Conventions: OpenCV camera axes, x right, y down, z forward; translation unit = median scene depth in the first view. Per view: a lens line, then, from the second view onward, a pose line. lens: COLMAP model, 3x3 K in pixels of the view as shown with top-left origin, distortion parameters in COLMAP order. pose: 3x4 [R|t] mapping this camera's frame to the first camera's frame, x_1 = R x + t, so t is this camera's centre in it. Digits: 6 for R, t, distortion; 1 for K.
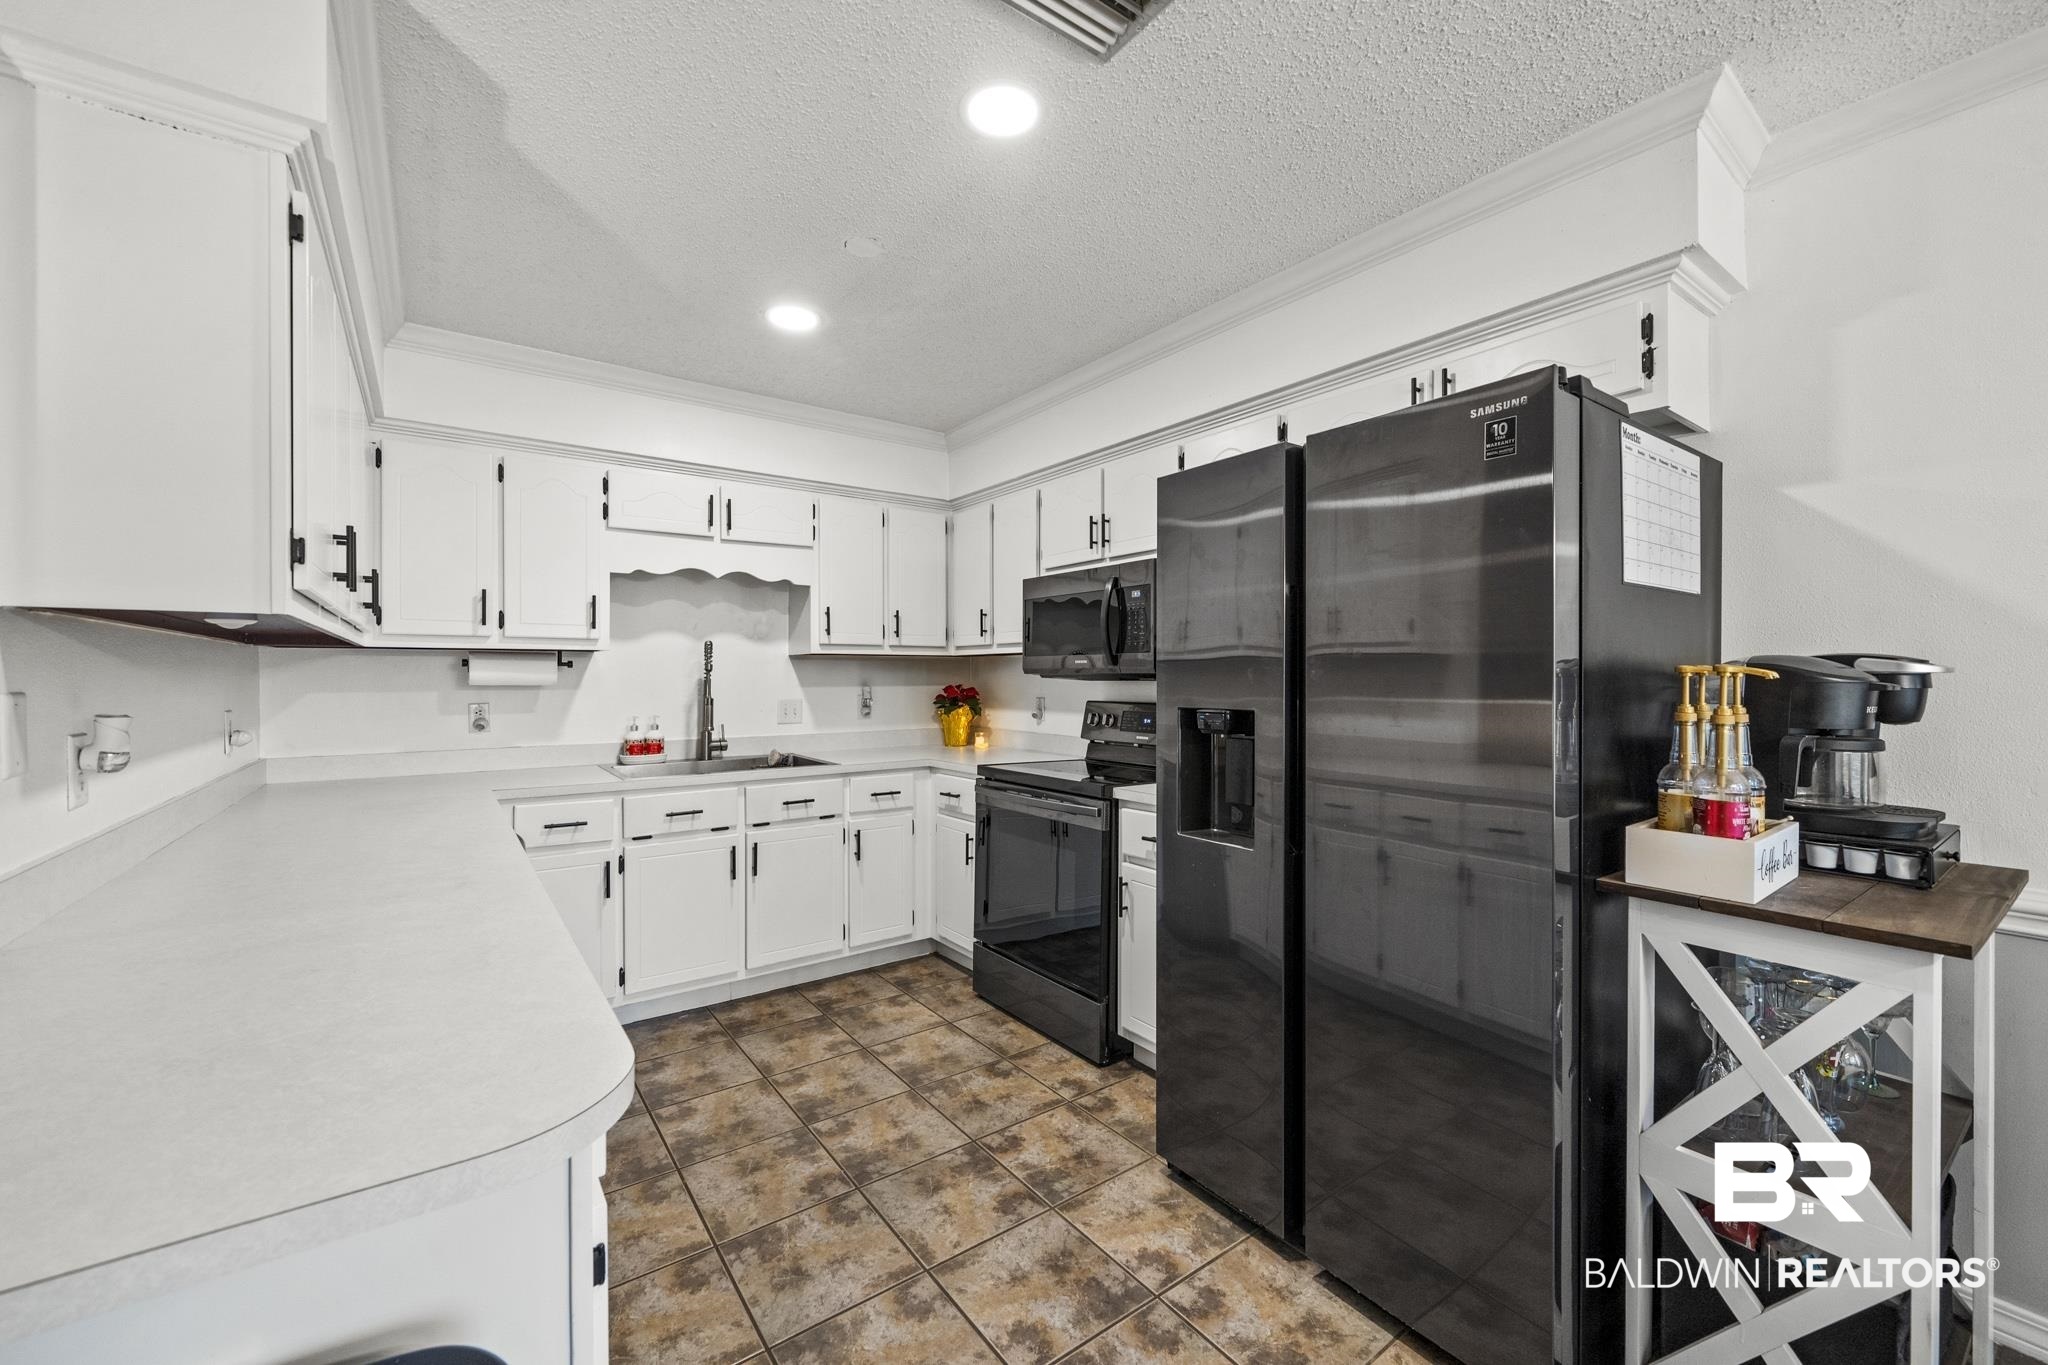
lens RADIAL K [[801.5, 0, 1021.5], [0, 801.5, 685.1], [0, 0, 1]] dist [-0.001772, -0.000039]
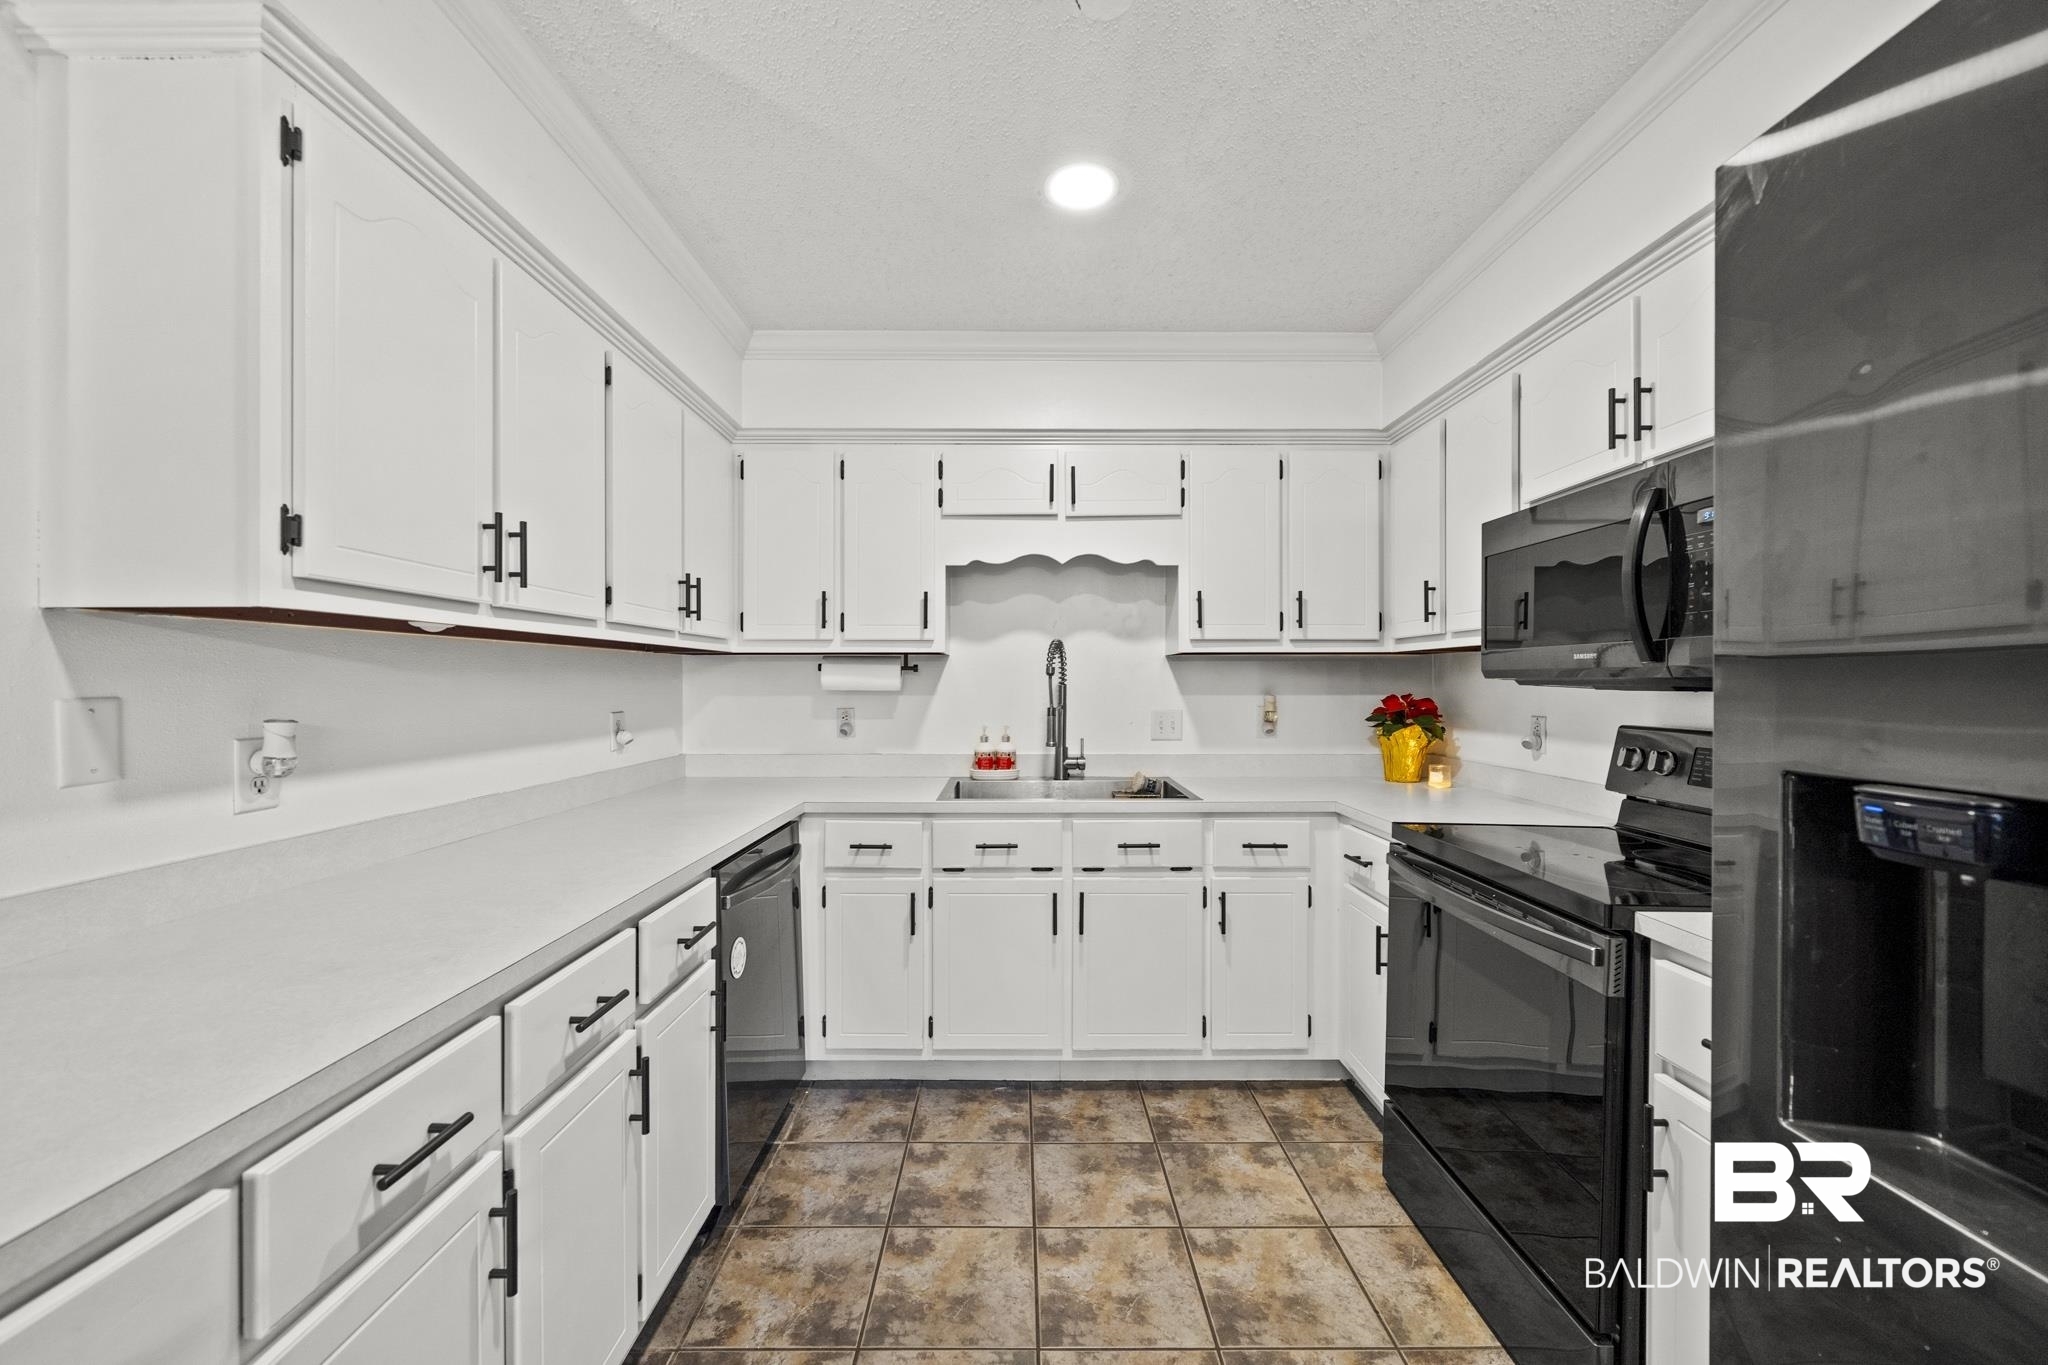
lens RADIAL K [[801.5, 0, 1020.4], [0, 801.5, 684.1], [0, 0, 1]] dist [-0.001772, -0.000039]
pose [[0.808063, 0.003389, -0.589086, 0.081736], [-0.007870, 0.999956, -0.005042, -0.004180], [0.589043, 0.008710, 0.808055, 0.317732]]
